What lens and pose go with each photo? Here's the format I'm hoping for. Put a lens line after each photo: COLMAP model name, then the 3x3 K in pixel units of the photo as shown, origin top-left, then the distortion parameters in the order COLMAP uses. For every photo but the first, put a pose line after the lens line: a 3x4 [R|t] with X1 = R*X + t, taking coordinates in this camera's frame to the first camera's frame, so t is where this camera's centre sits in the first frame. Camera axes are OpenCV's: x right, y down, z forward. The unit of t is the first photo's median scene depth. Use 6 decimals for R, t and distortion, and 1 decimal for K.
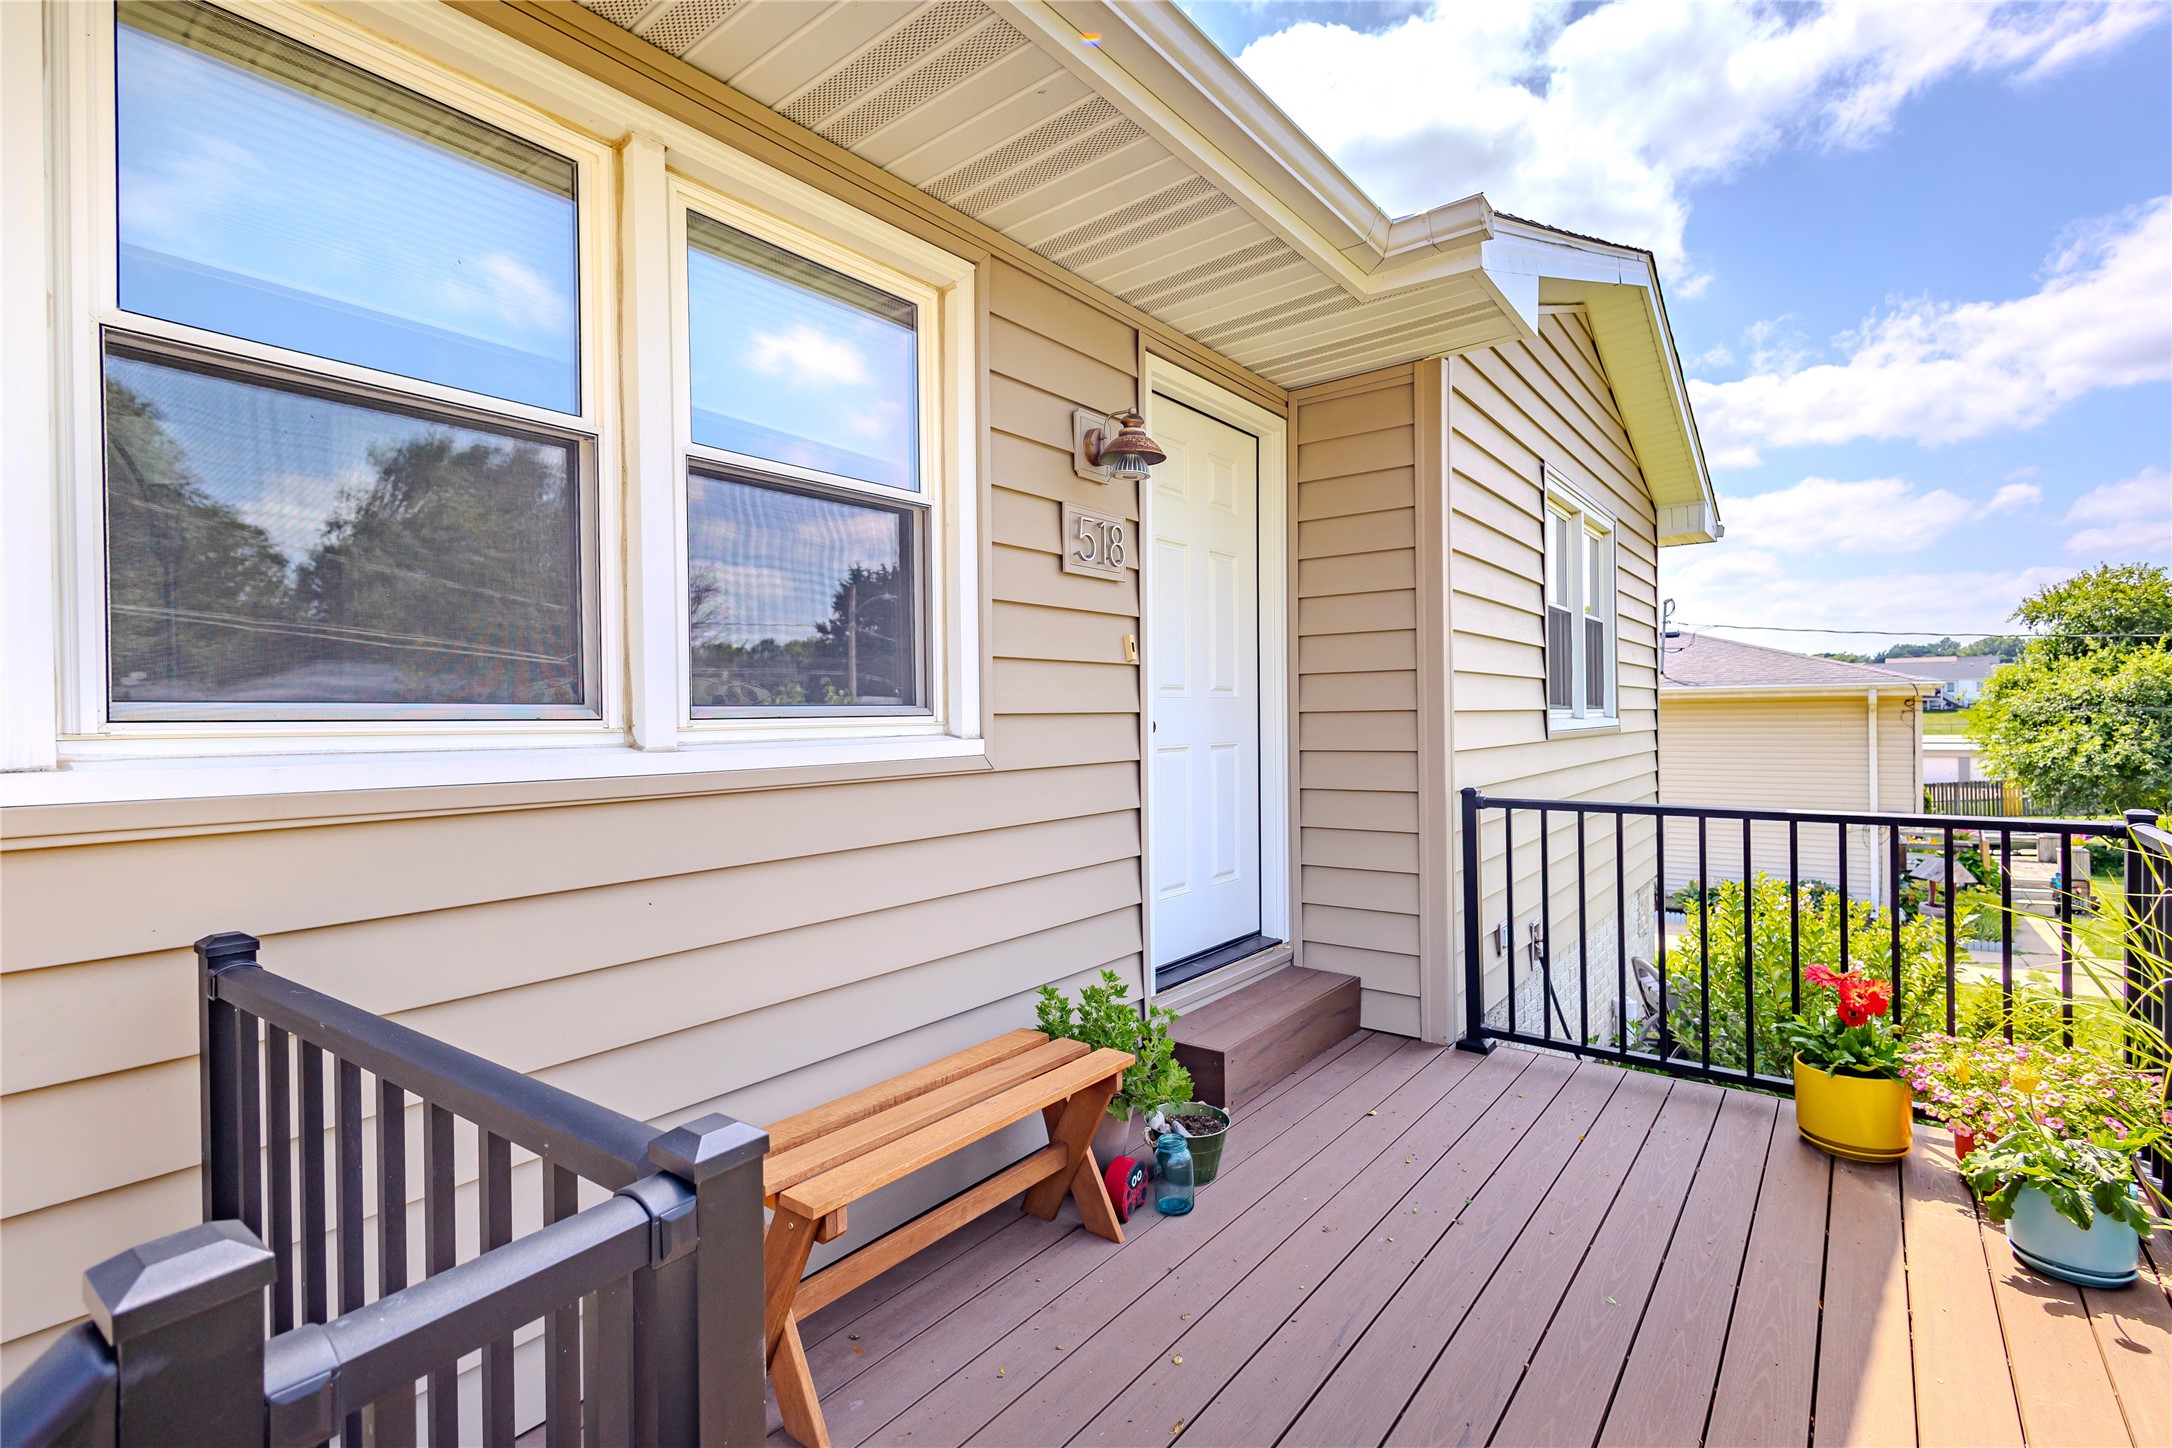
lens RADIAL K [[1007.4, 0, 1082.5], [0, 1007.4, 722.3], [0, 0, 1]] dist [0.014354, -0.005646]
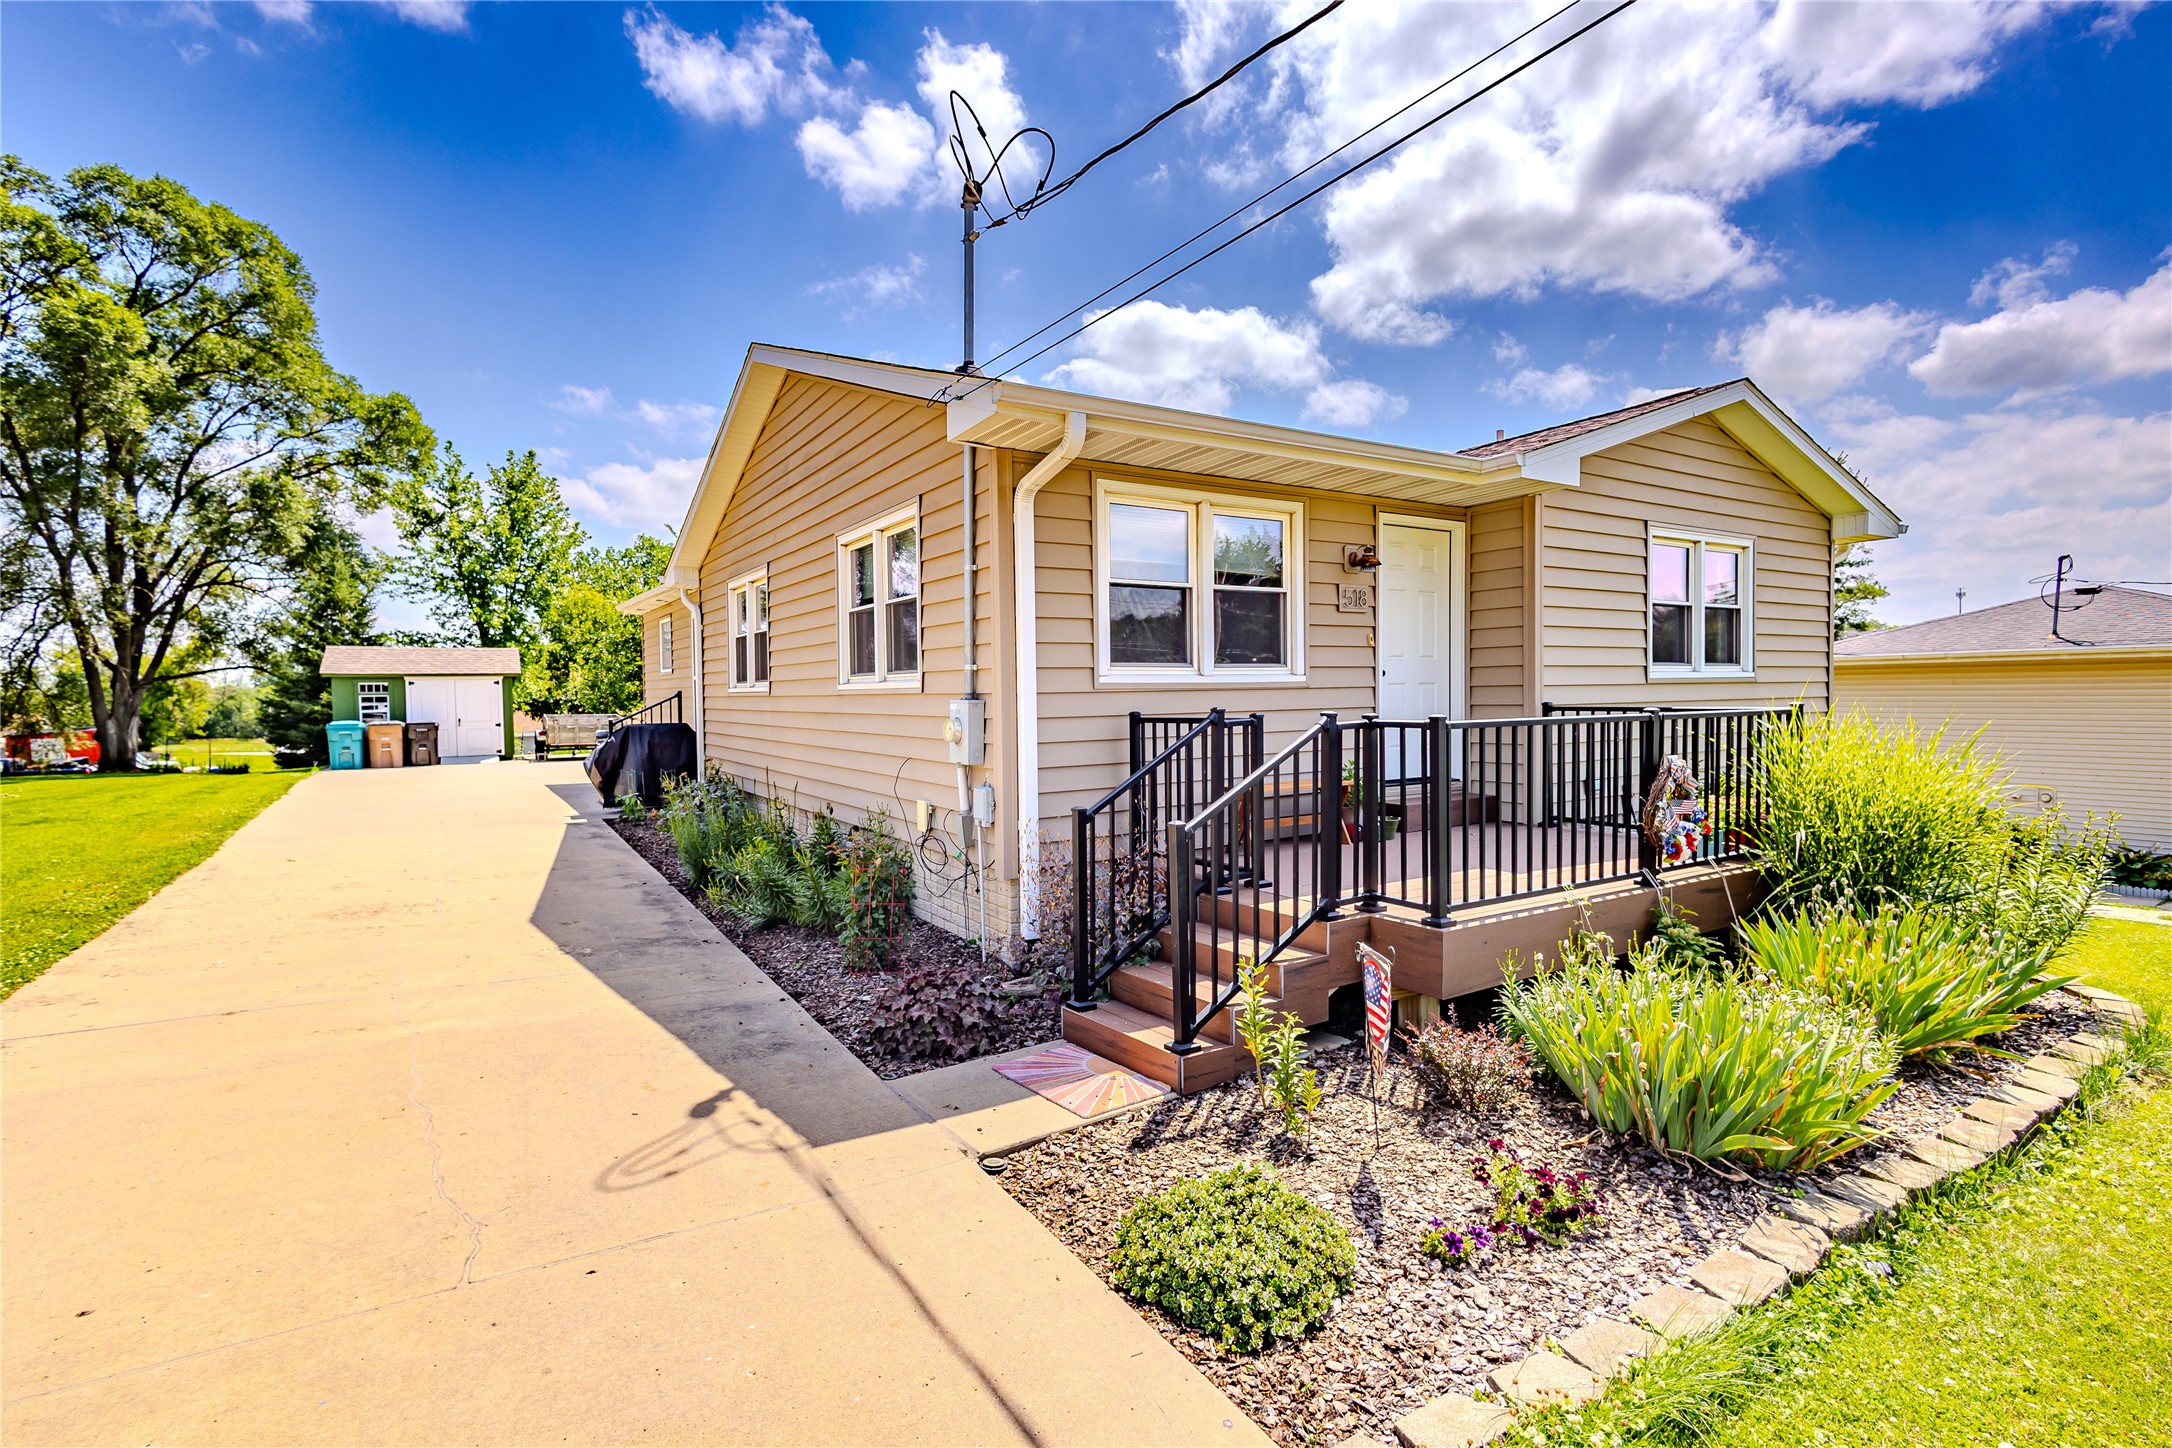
lens RADIAL K [[1007.4, 0, 1082.5], [0, 1007.4, 722.3], [0, 0, 1]] dist [0.014354, -0.005646]
pose [[0.940324, 0.008898, -0.340164, 0.231982], [0.000760, 0.999601, 0.028248, 0.057104], [0.340279, -0.026821, 0.939942, -1.566904]]
